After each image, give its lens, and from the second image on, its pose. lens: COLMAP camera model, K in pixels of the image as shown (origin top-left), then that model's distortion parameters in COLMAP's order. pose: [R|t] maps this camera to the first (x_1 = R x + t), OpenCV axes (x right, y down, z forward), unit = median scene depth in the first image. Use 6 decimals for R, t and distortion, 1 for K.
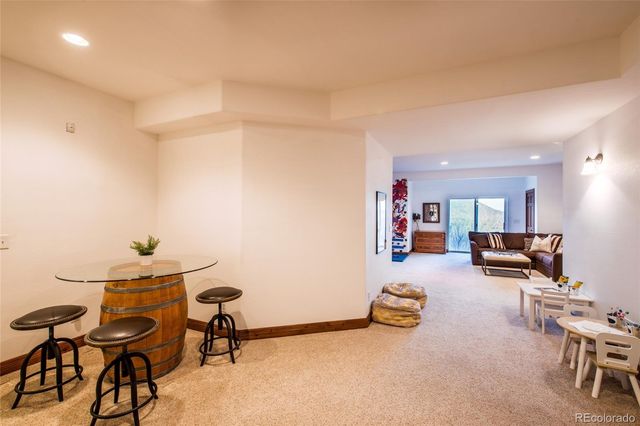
lens RADIAL K [[281.7, 0, 323.5], [0, 281.7, 213.8], [0, 0, 1]] dist [0.001085, -0.000776]
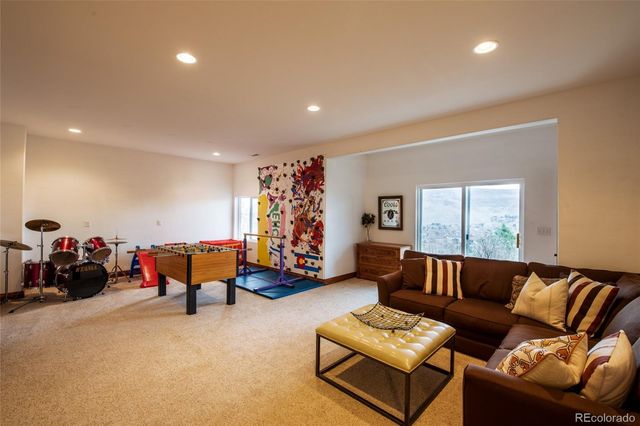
lens RADIAL K [[281.7, 0, 317.8], [0, 281.7, 214.7], [0, 0, 1]] dist [0.001085, -0.000776]
pose [[0.959515, 0.004769, -0.281616, 0.445920], [-0.004939, 0.999988, 0.000107, 0.001624], [0.281613, 0.001288, 0.959527, 0.426334]]
